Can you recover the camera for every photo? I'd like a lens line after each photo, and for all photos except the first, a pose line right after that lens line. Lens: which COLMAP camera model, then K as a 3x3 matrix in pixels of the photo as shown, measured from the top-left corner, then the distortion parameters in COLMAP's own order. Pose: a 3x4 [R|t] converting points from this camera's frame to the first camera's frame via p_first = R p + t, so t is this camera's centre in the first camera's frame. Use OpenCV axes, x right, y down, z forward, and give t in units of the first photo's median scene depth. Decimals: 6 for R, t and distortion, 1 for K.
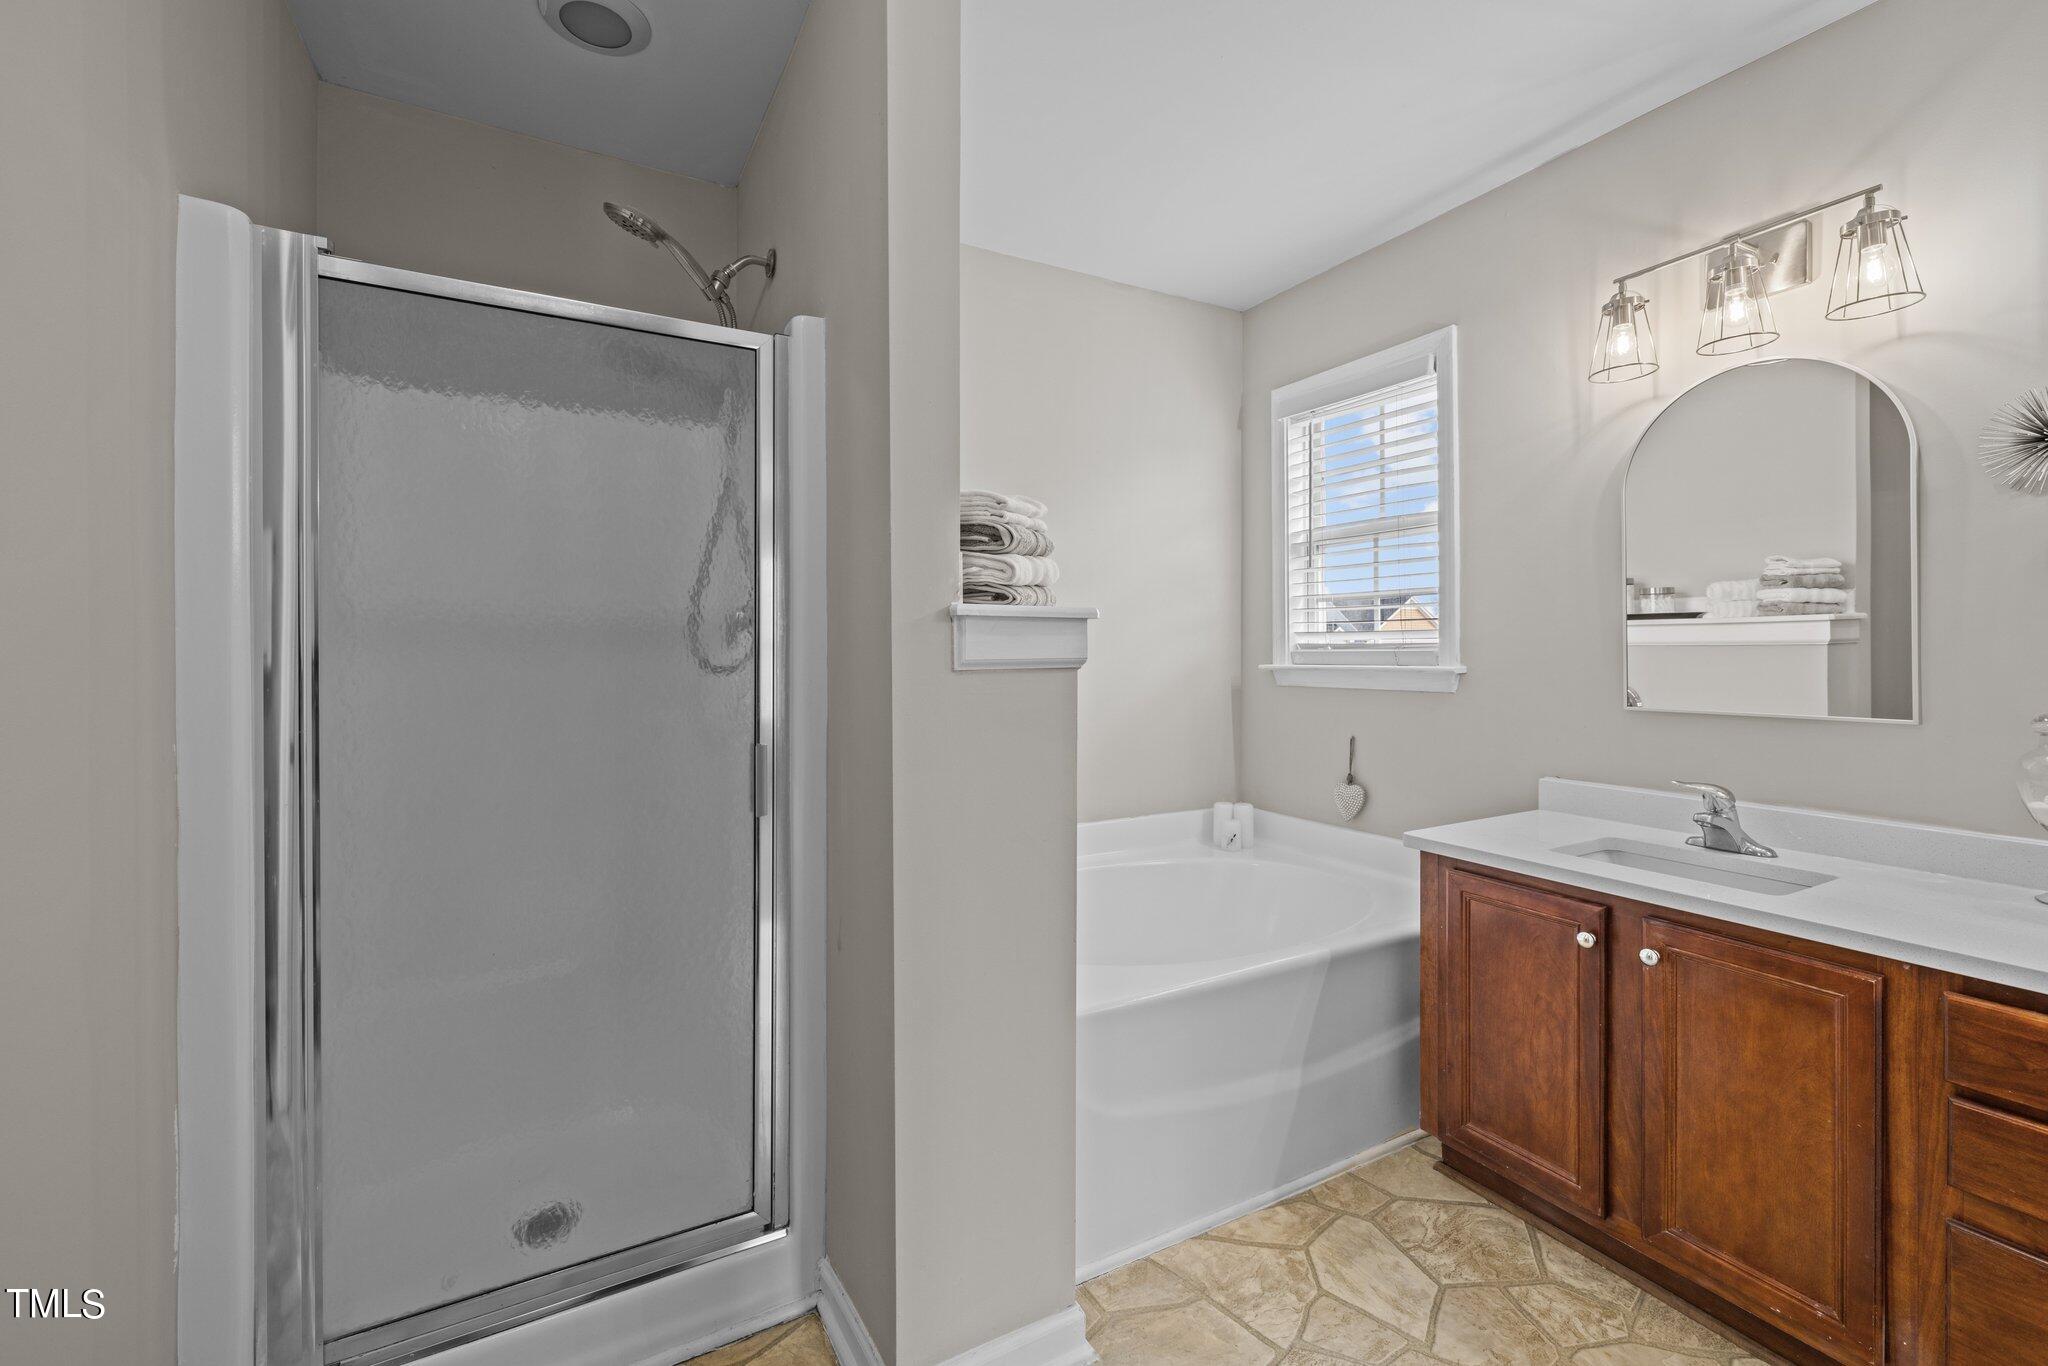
lens RADIAL K [[847.4, 0, 1023.6], [0, 847.4, 669.6], [0, 0, 1]] dist [-0.001763, -0.000400]
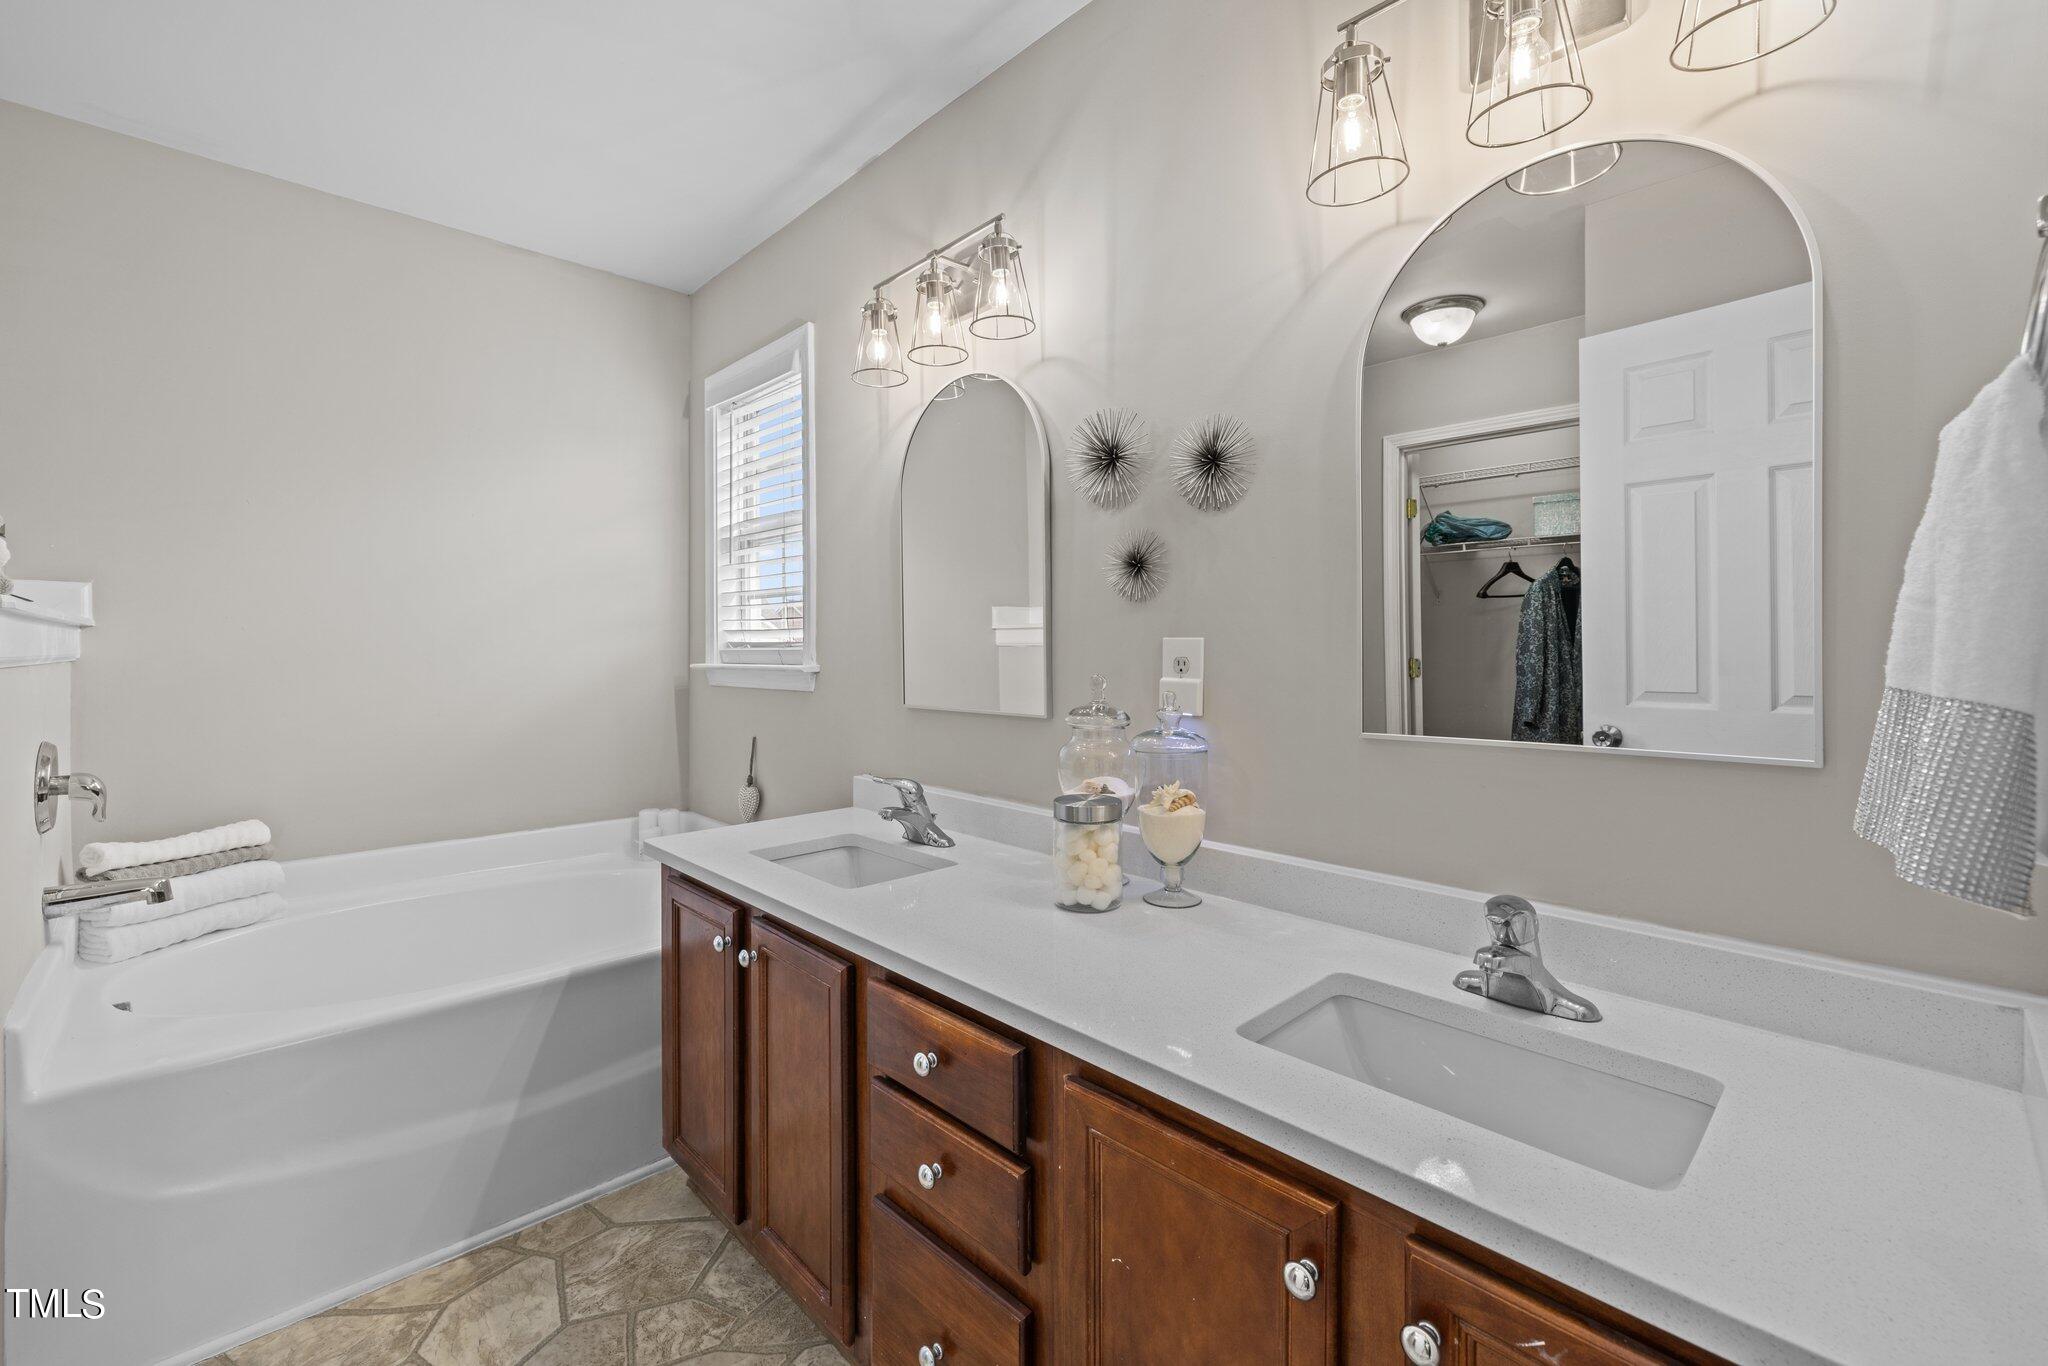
lens RADIAL K [[847.4, 0, 1025.7], [0, 847.4, 667.0], [0, 0, 1]] dist [-0.001763, -0.000400]
pose [[0.966051, -0.005020, 0.258304, 0.577529], [0.005544, 0.999984, -0.001298, 0.001867], [-0.258293, 0.002686, 0.966063, -0.033207]]
